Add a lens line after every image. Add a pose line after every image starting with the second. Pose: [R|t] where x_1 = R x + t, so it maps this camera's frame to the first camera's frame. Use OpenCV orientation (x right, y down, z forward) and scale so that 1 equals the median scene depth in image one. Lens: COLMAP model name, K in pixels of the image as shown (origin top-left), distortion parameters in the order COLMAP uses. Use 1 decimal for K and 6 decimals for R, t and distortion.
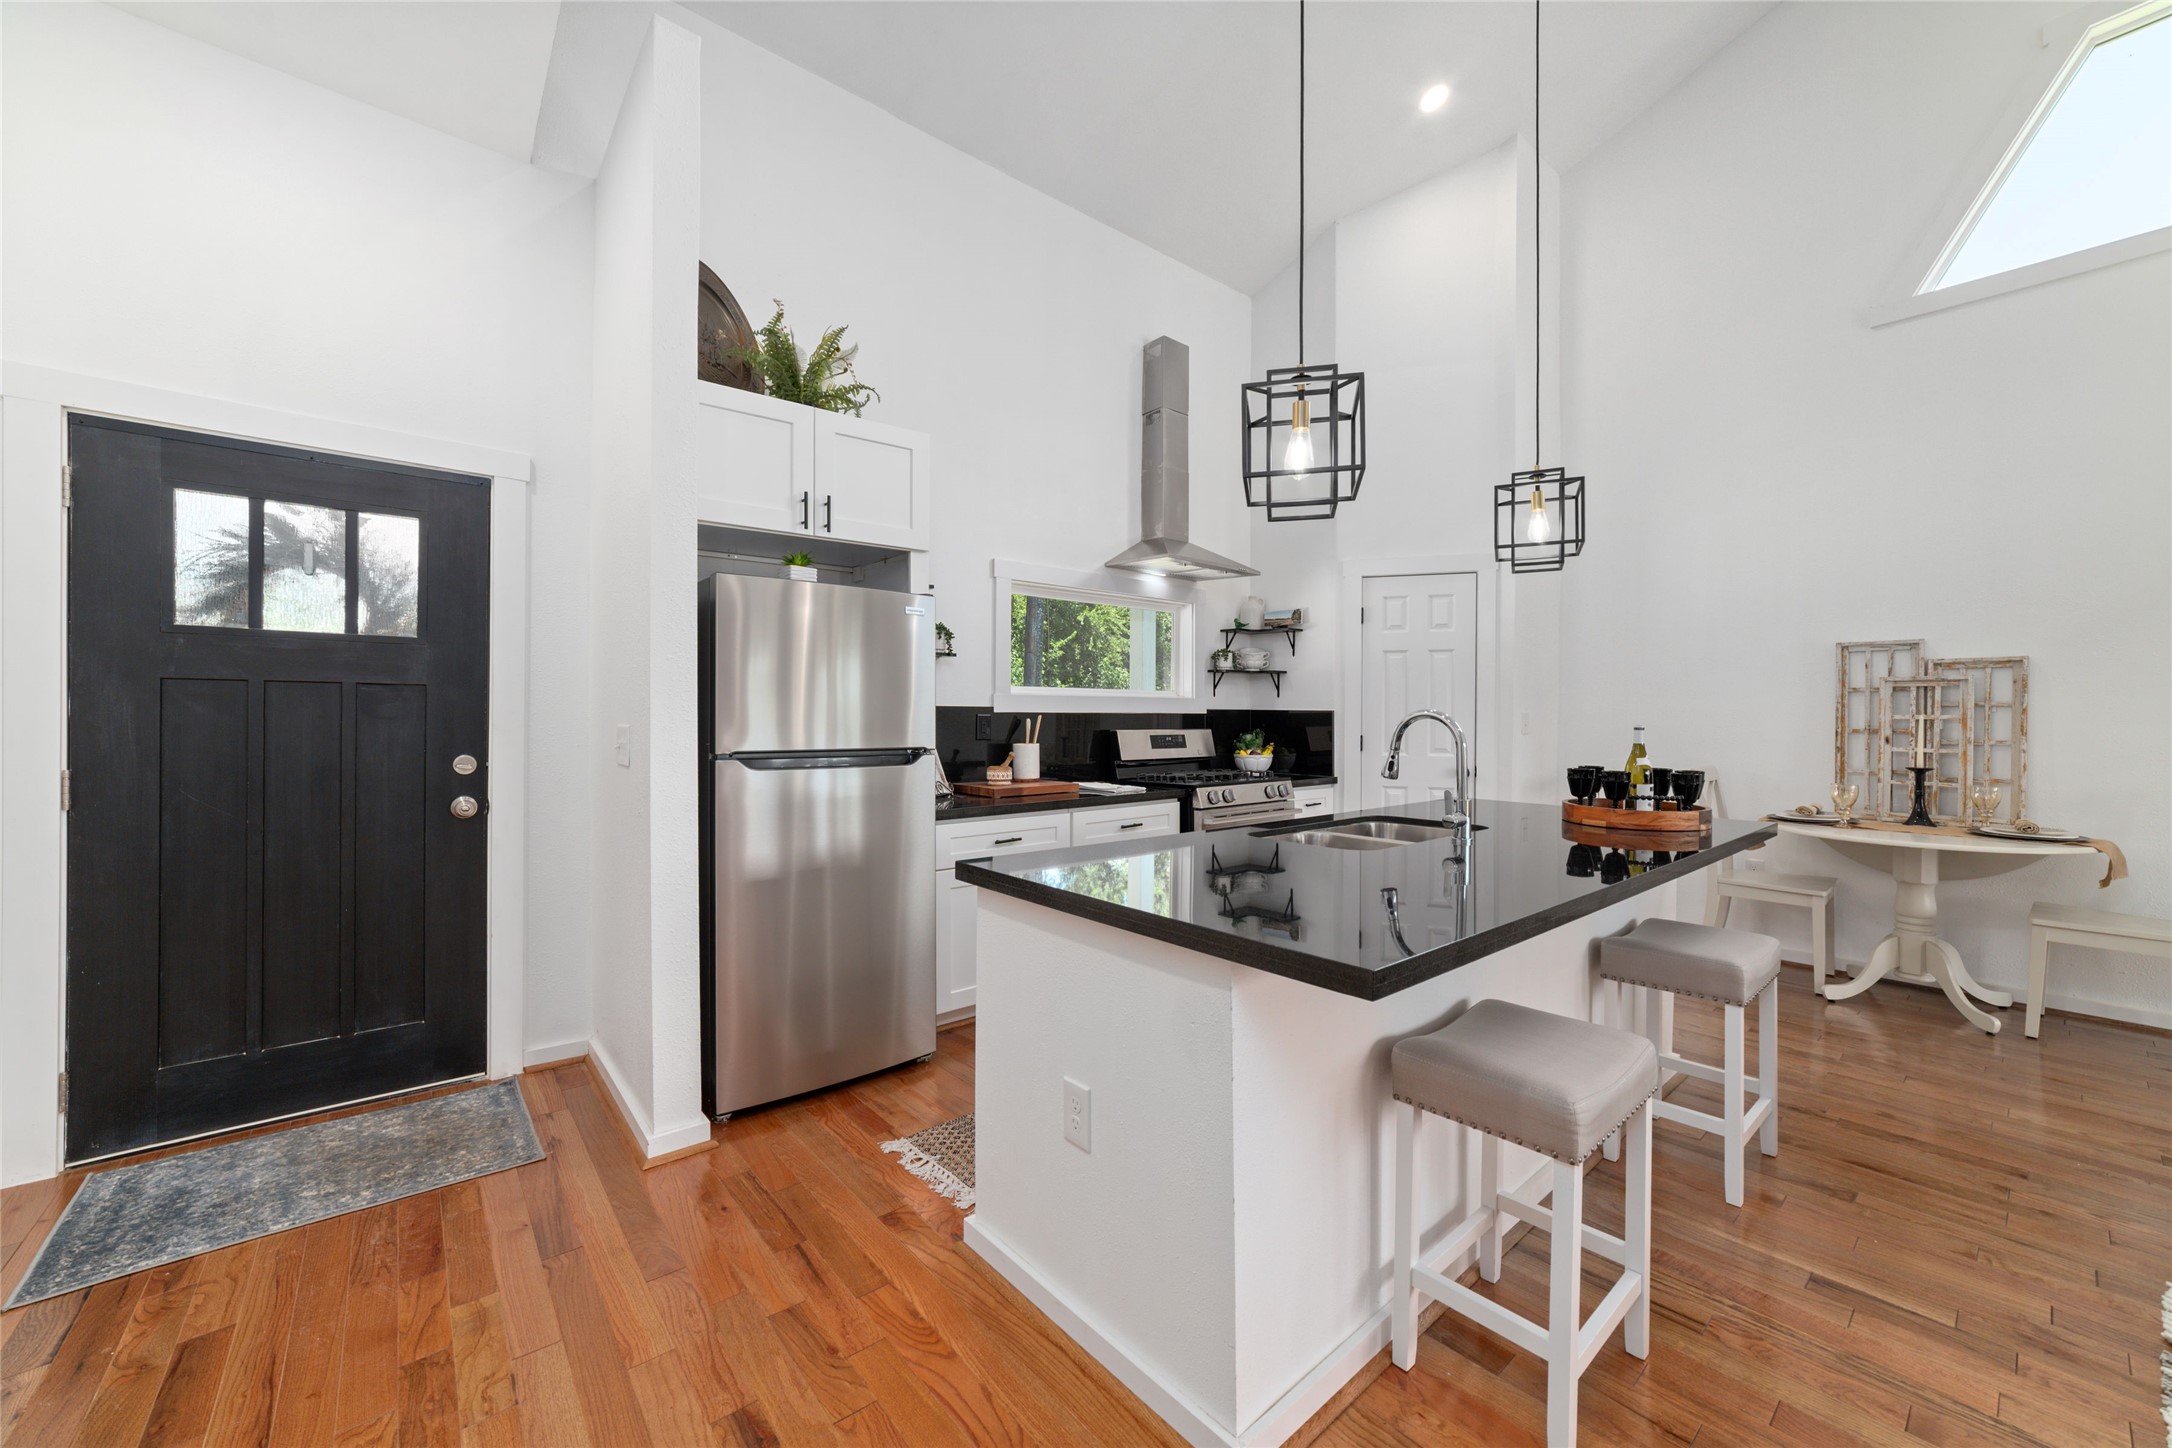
lens RADIAL K [[832.5, 0, 1090.6], [0, 832.5, 719.0], [0, 0, 1]] dist [-0.028587, 0.012344]
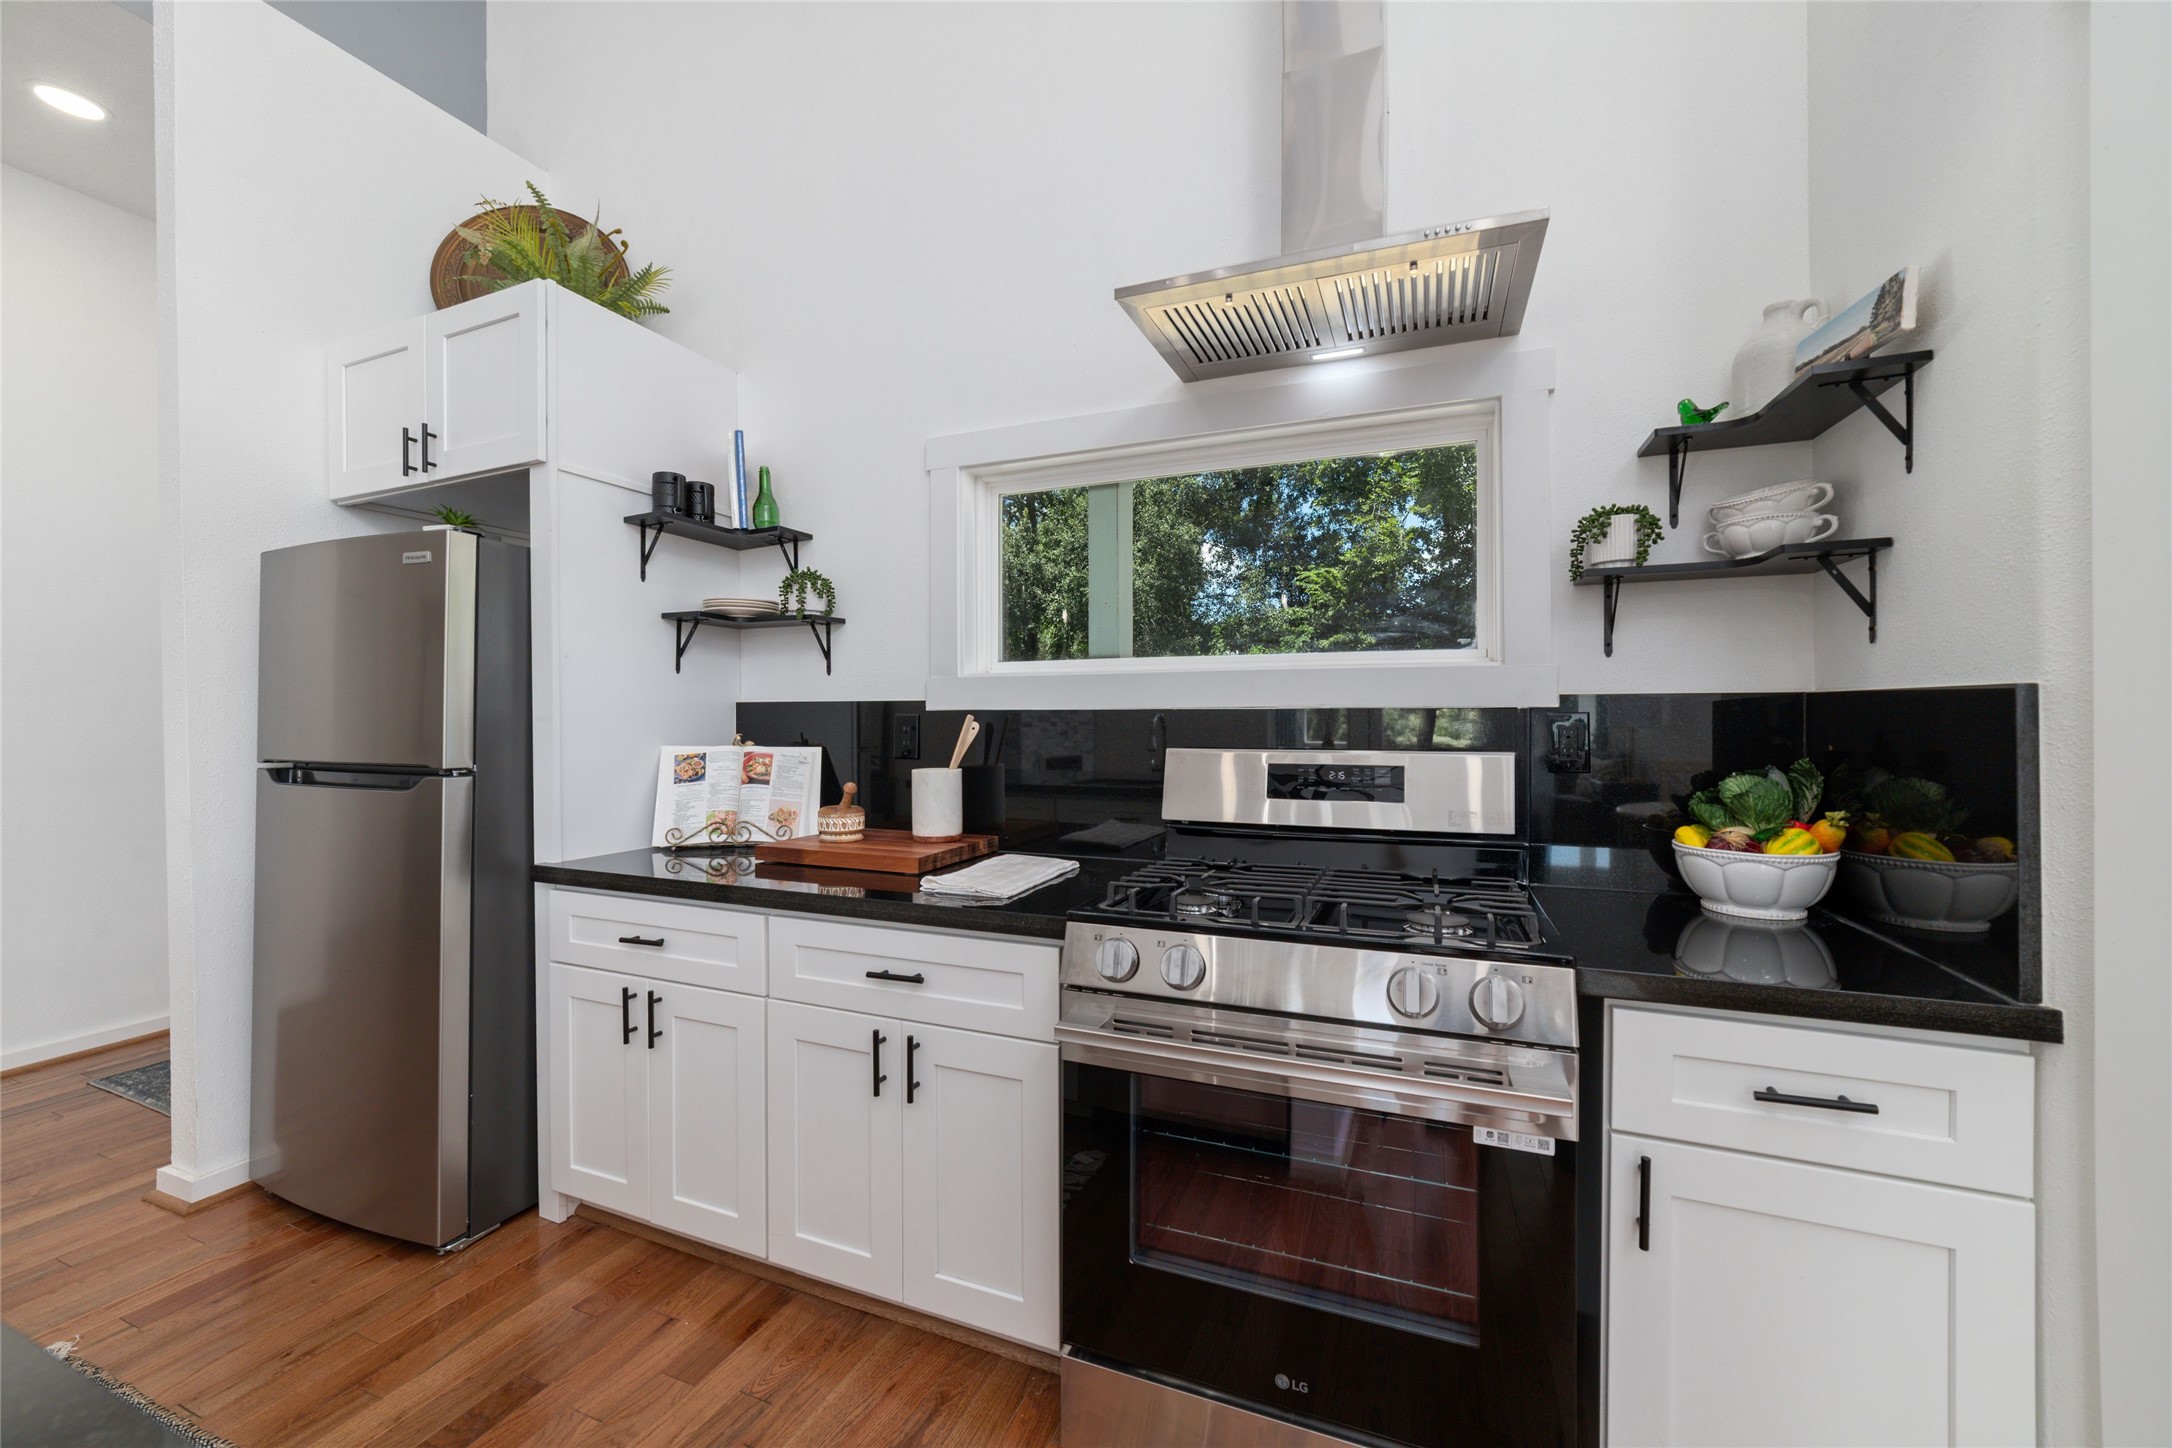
lens RADIAL K [[839.0, 0, 1086.0], [0, 839.0, 724.0], [0, 0, 1]] dist [-0.008767, 0.000015]
pose [[0.457645, 0.001790, -0.889133, 0.447819], [-0.001910, 0.999998, 0.001030, 0.000026], [0.889133, 0.001227, 0.457647, 0.847187]]
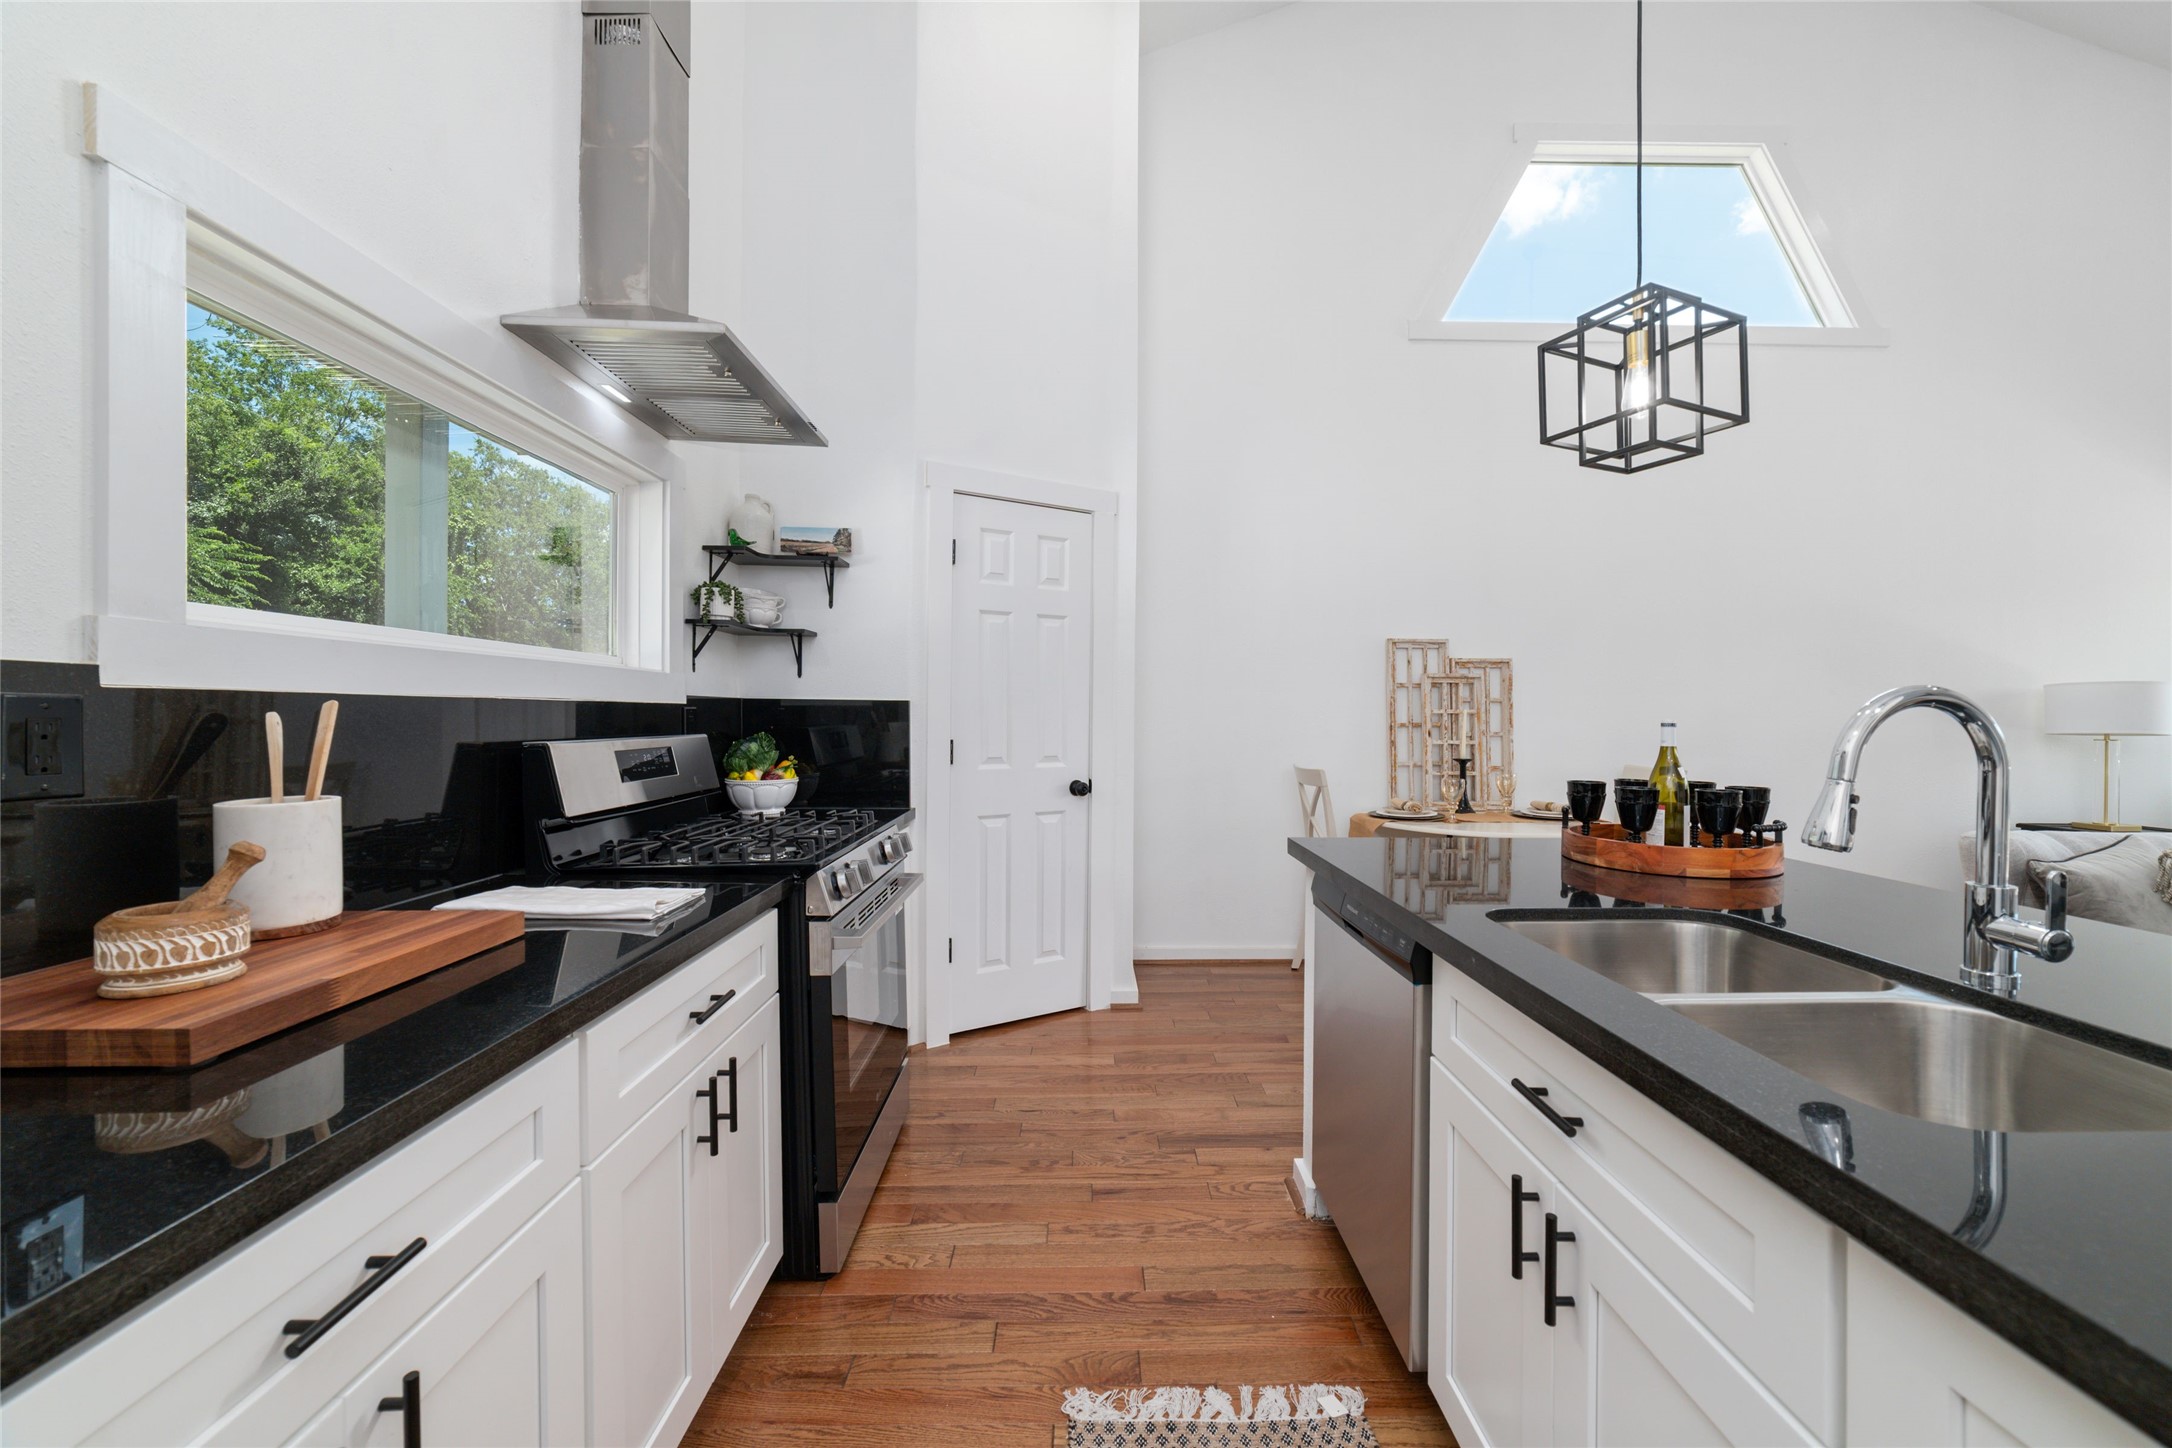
lens RADIAL K [[832.5, 0, 1090.6], [0, 832.5, 719.0], [0, 0, 1]] dist [-0.028587, 0.012344]
pose [[0.639165, -0.005206, 0.769052, -0.116244], [0.003013, 0.999986, 0.004265, 0.001677], [-0.769063, -0.000409, 0.639172, 0.611110]]
